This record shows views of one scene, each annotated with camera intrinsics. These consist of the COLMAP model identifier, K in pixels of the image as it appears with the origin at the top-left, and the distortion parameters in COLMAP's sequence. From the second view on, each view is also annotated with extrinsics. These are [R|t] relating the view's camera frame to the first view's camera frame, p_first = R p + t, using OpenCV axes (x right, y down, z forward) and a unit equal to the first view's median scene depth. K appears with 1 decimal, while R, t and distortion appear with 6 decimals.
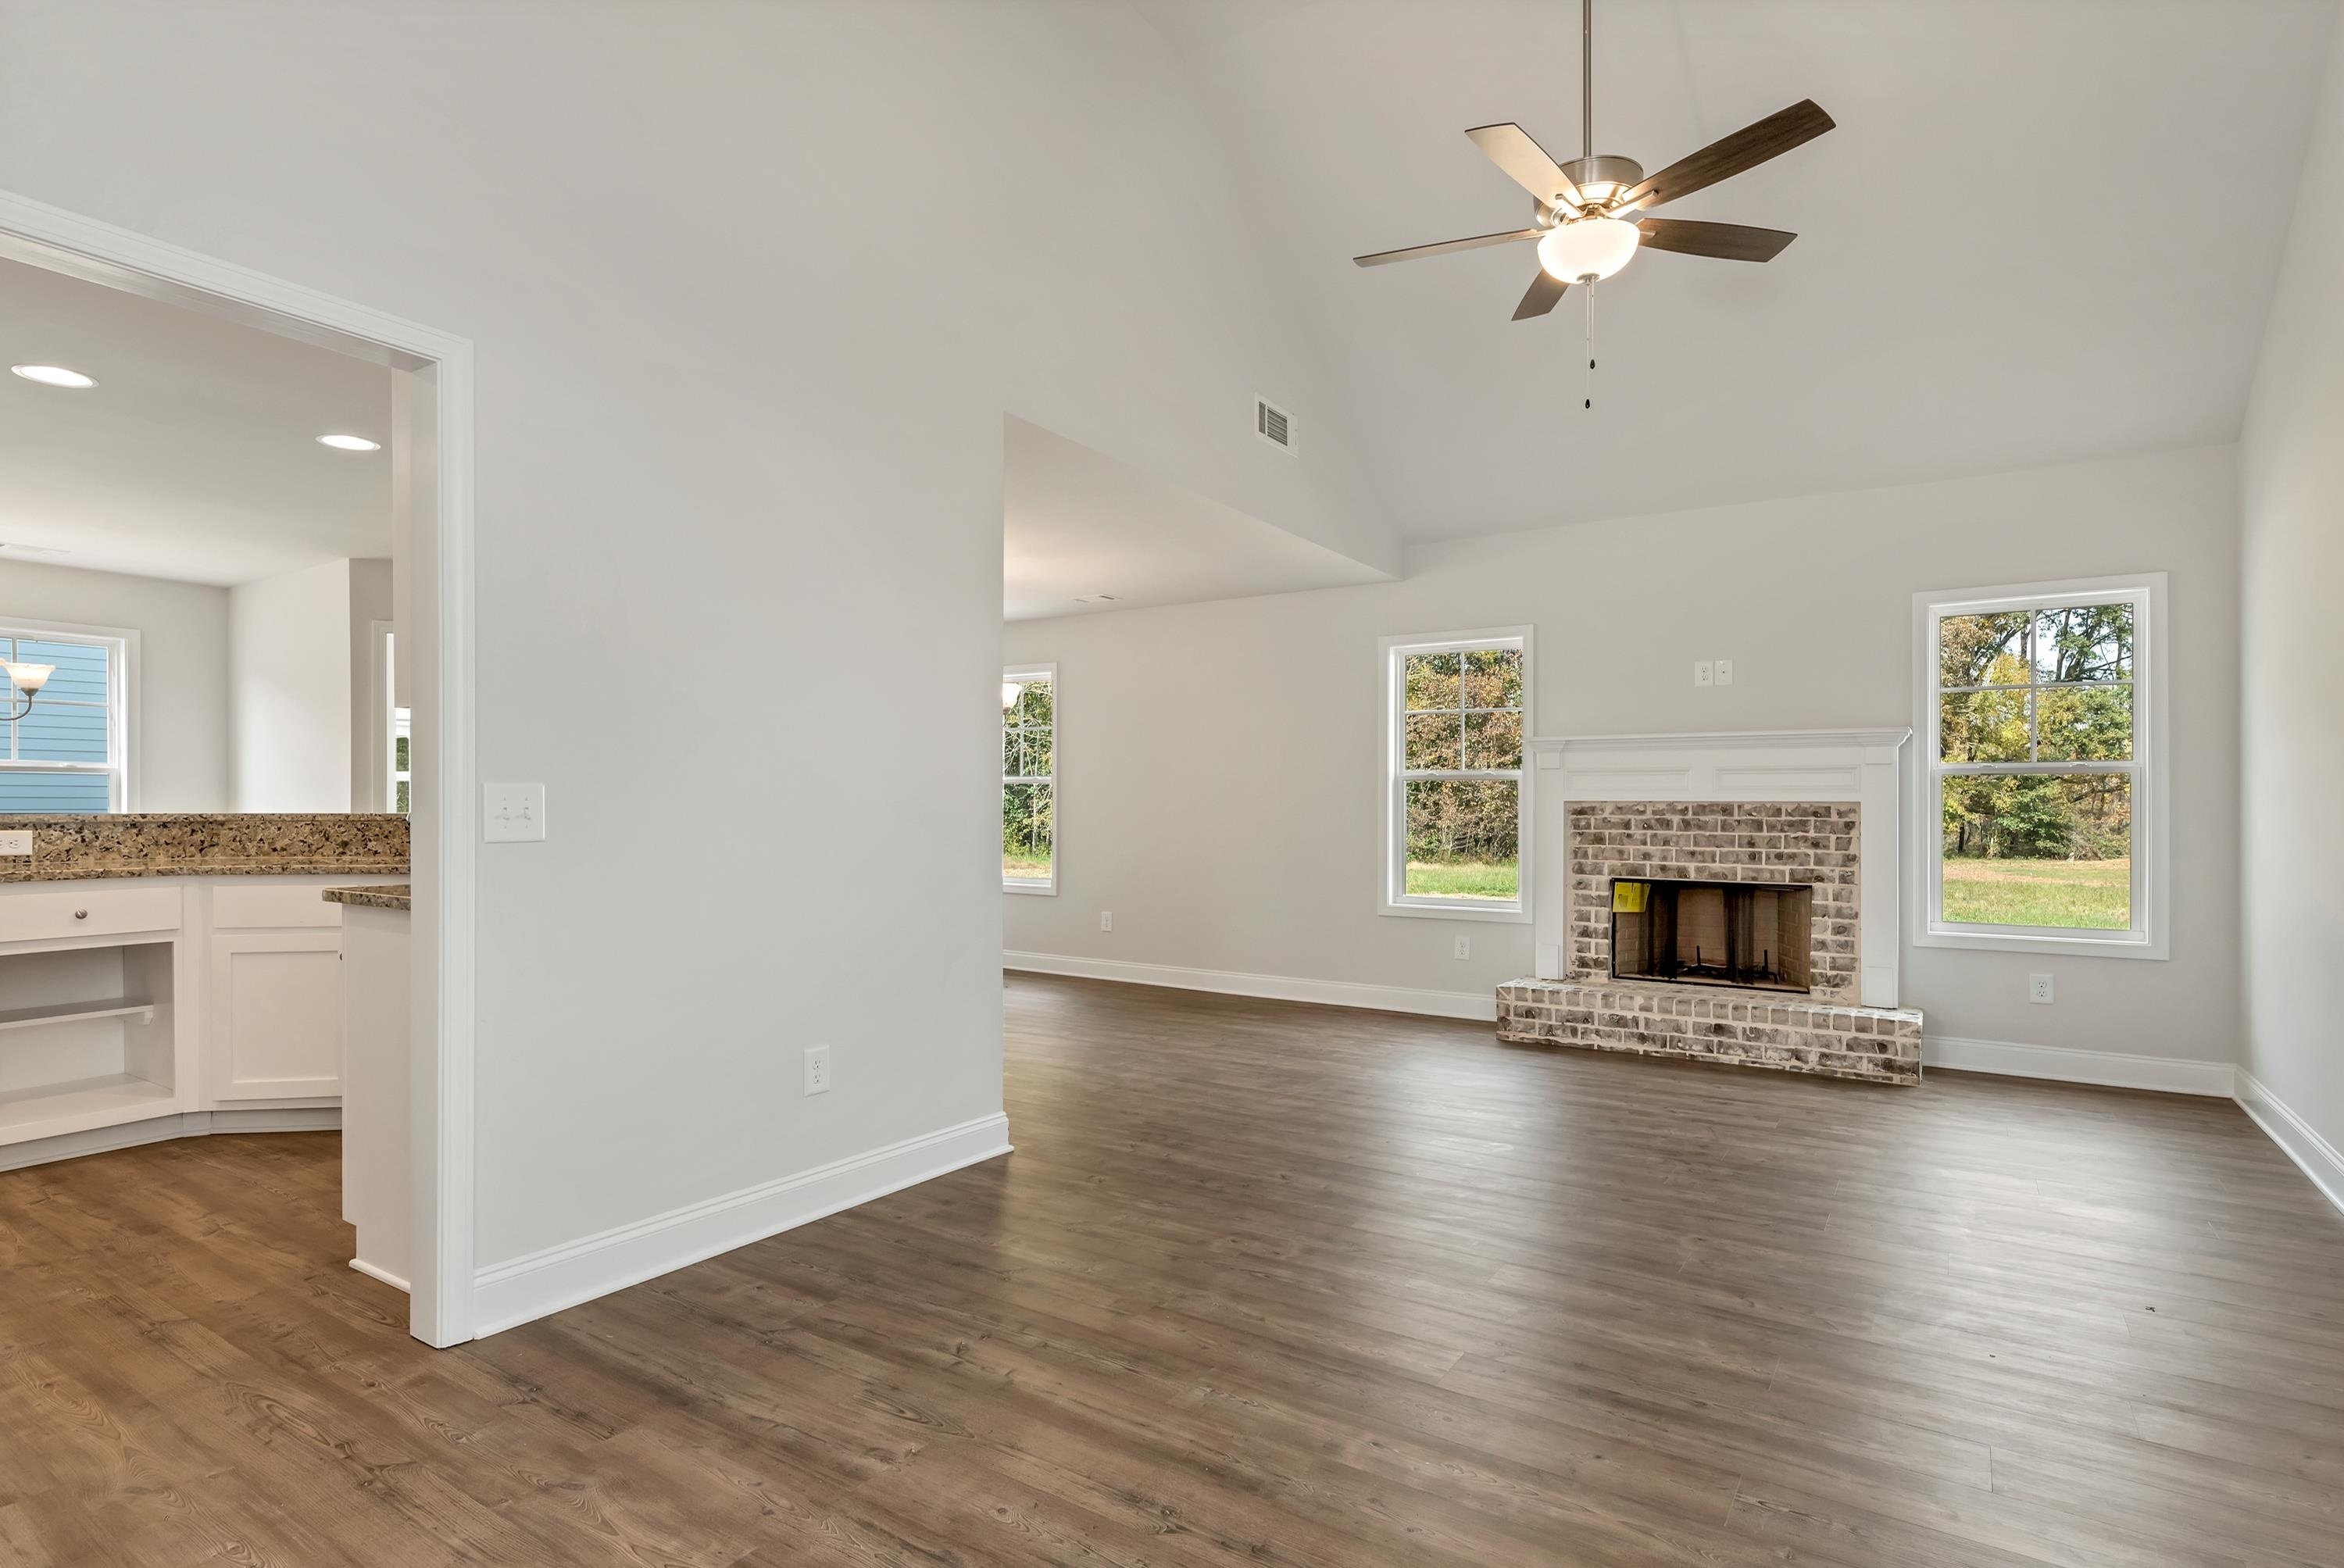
lens RADIAL K [[1201.9, 0, 1170.1], [0, 1201.9, 790.2], [0, 0, 1]] dist [-0.000007, 0.000949]
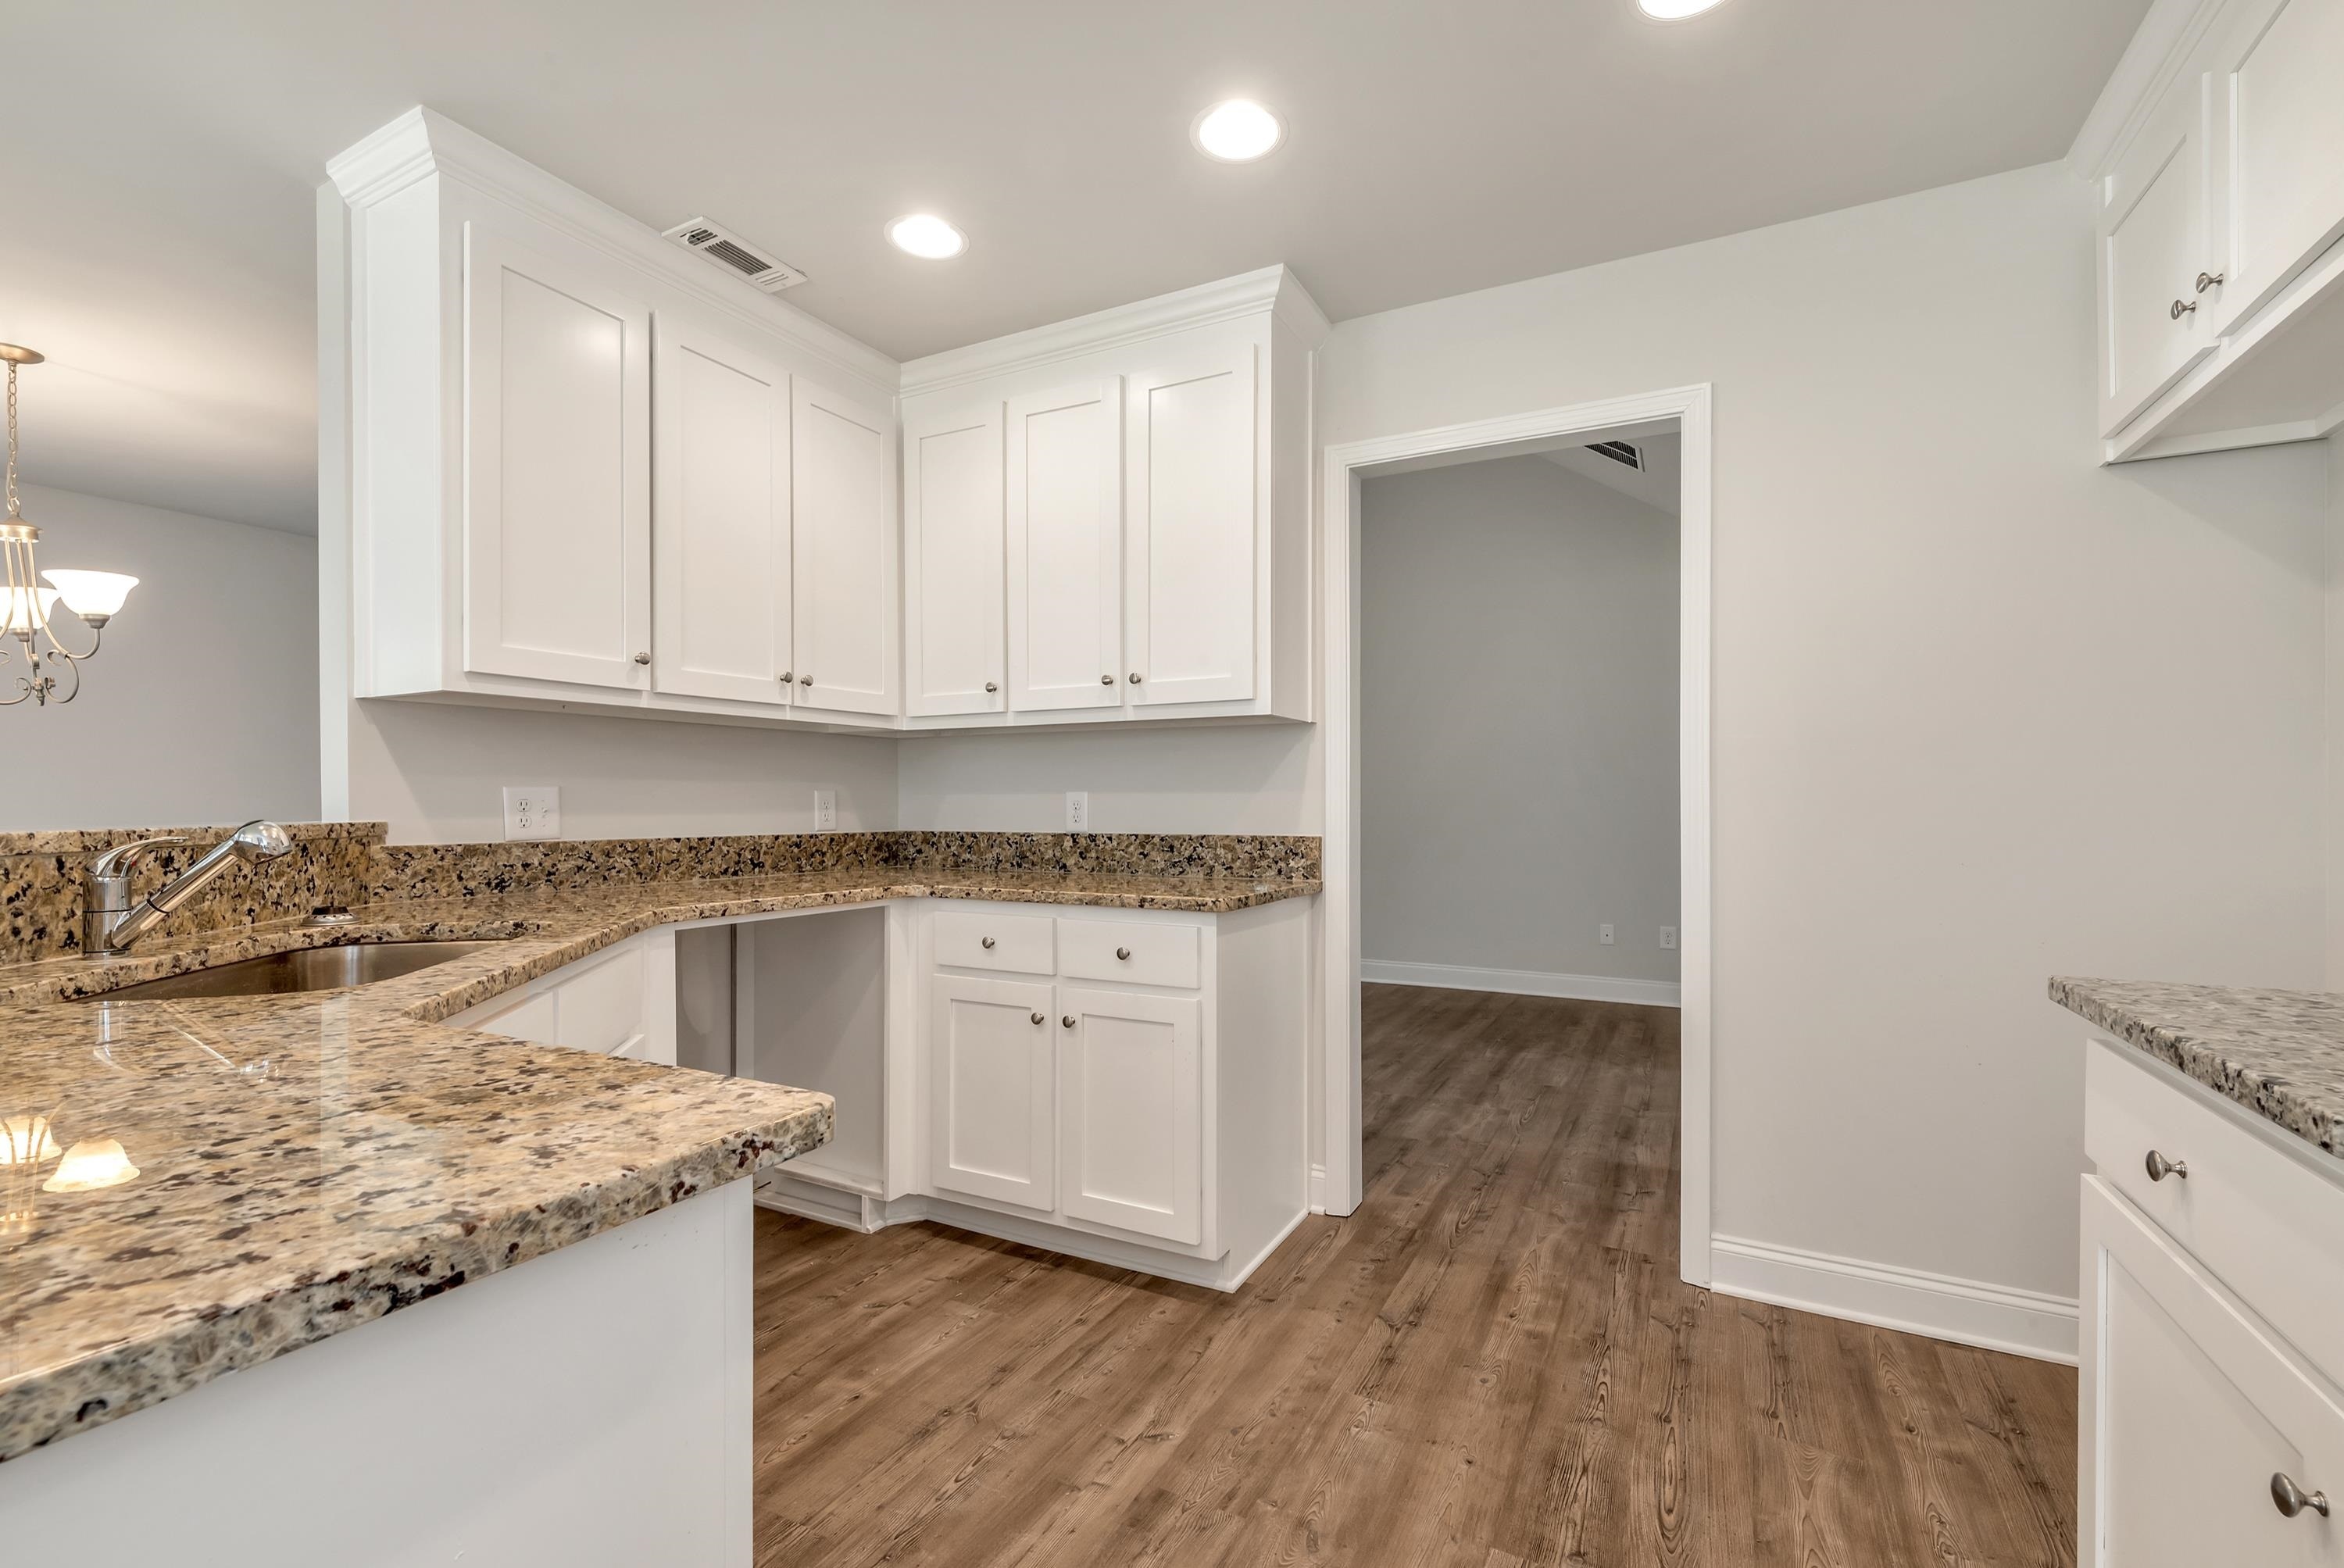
lens RADIAL K [[1035.6, 0, 1169.8], [0, 1035.6, 824.6], [0, 0, 1]] dist [-0.000625, -0.000546]
pose [[-0.108662, -0.025958, 0.993740, -0.736604], [-0.014579, 0.999593, 0.024517, 0.001347], [-0.993972, -0.011824, -0.108996, 0.566664]]
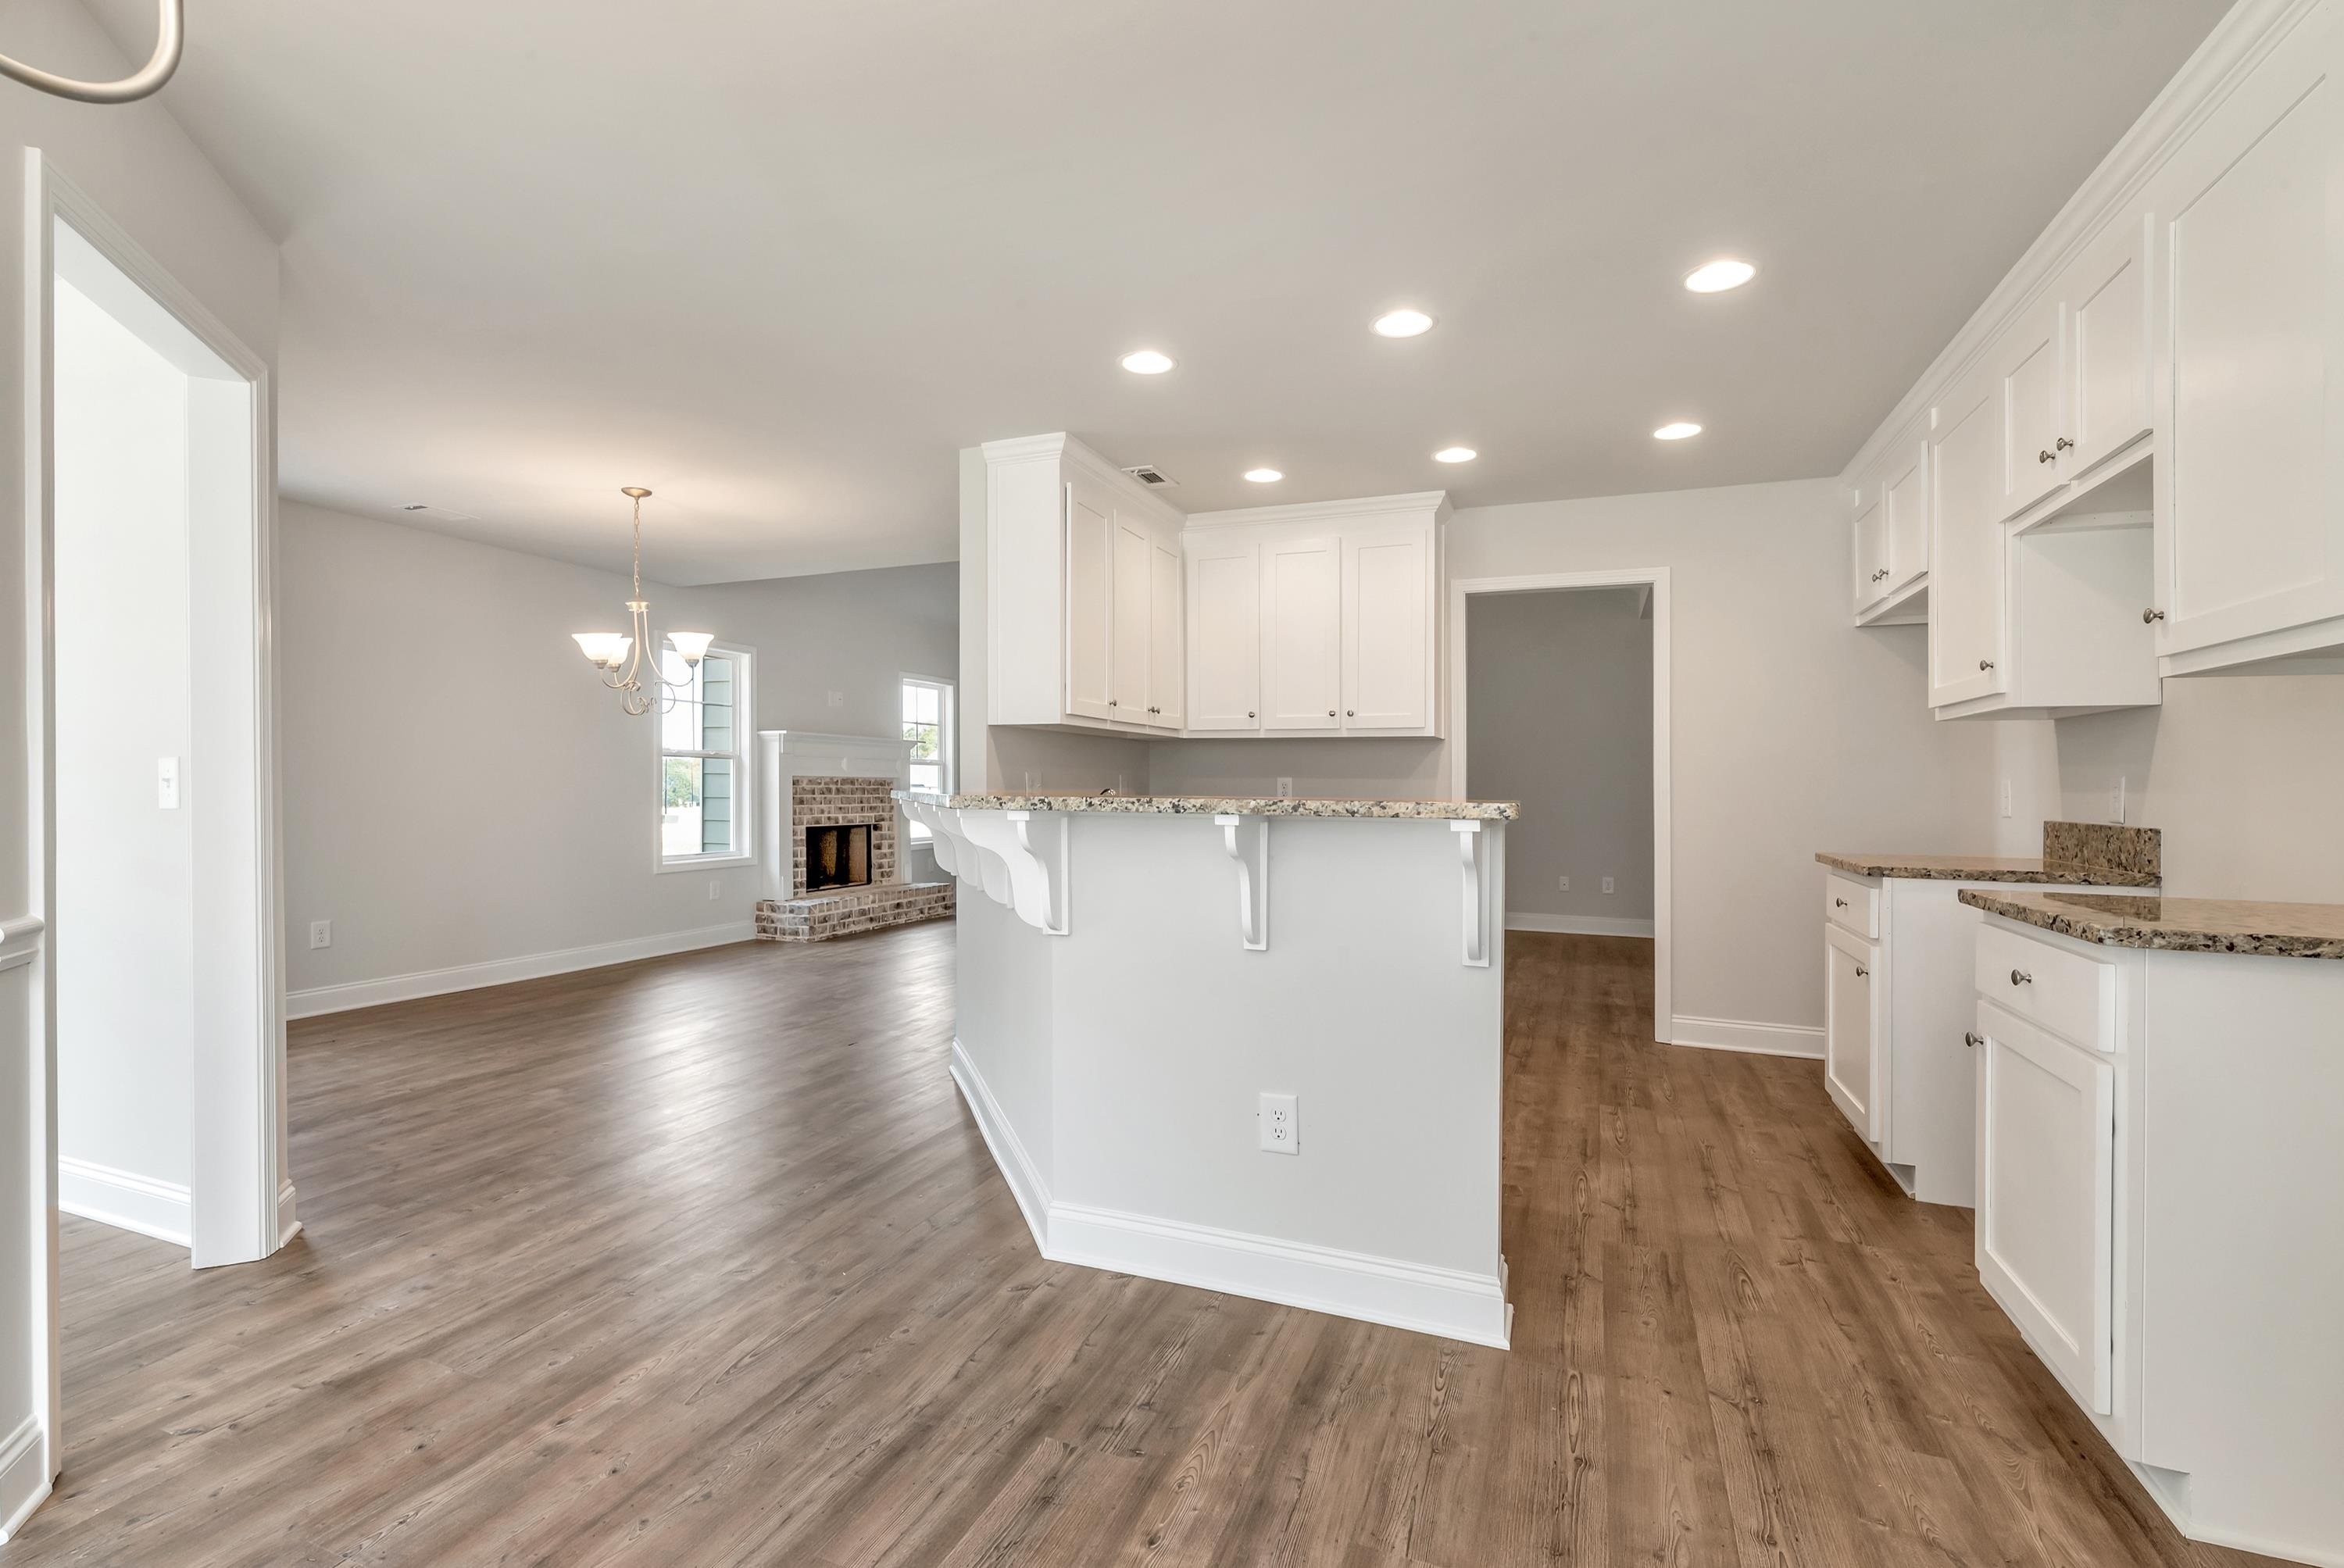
lens RADIAL K [[1035.6, 0, 1175.3], [0, 1035.6, 784.9], [0, 0, 1]] dist [-0.000625, -0.000546]
pose [[-0.199728, -0.006591, 0.979829, -1.156151], [-0.025543, 0.999673, 0.001517, 0.007435], [-0.979518, -0.024724, -0.199831, 0.929751]]
